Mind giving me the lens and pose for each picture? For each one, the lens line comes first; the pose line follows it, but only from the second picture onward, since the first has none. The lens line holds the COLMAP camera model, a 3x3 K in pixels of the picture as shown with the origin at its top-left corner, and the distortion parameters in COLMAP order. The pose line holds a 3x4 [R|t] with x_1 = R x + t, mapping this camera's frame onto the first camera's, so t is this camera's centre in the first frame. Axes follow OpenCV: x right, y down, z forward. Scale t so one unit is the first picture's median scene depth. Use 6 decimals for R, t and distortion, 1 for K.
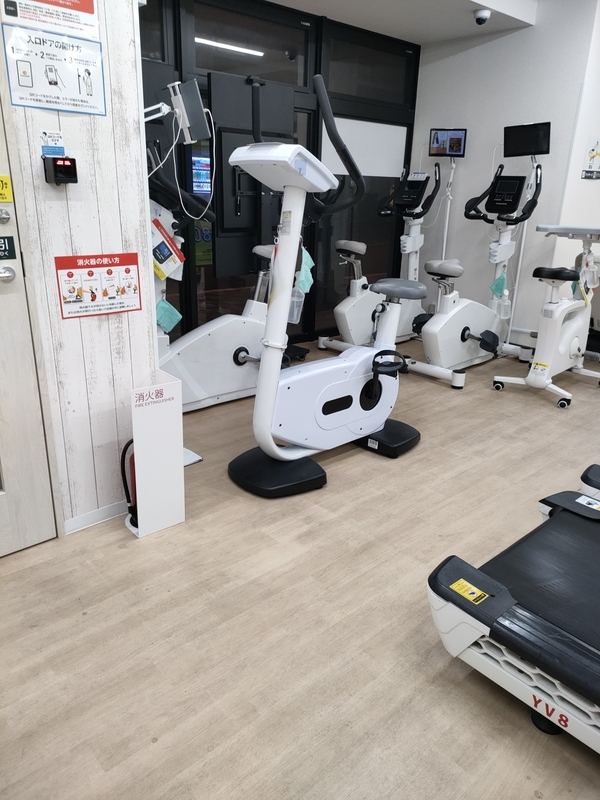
lens RADIAL K [[582.3, 0, 304.7], [0, 582.3, 401.6], [0, 0, 1]] dist [0.028134, -0.004180]
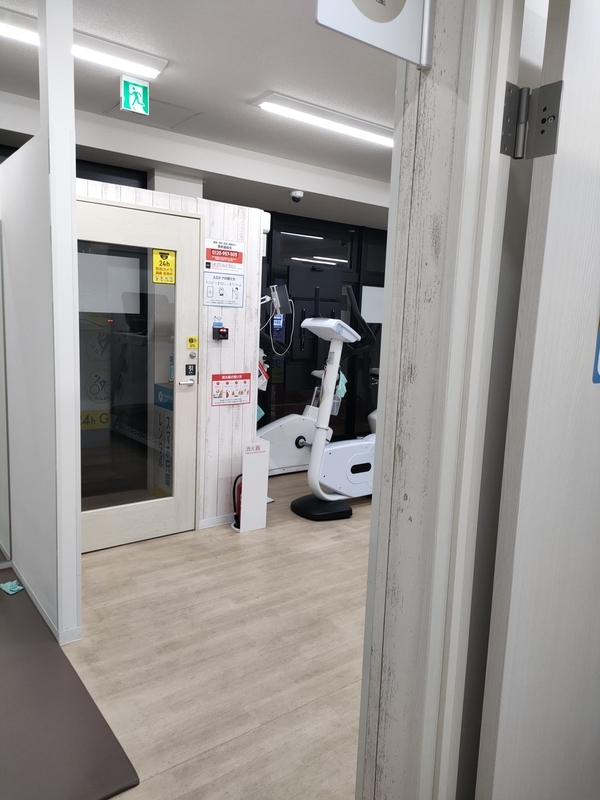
lens RADIAL K [[582.3, 0, 304.7], [0, 582.3, 401.6], [0, 0, 1]] dist [0.028134, -0.004180]
pose [[0.995550, 0.023226, -0.091332, 0.056738], [-0.041629, 0.977856, -0.205097, 0.204443], [0.084546, 0.207986, 0.974471, -0.762939]]
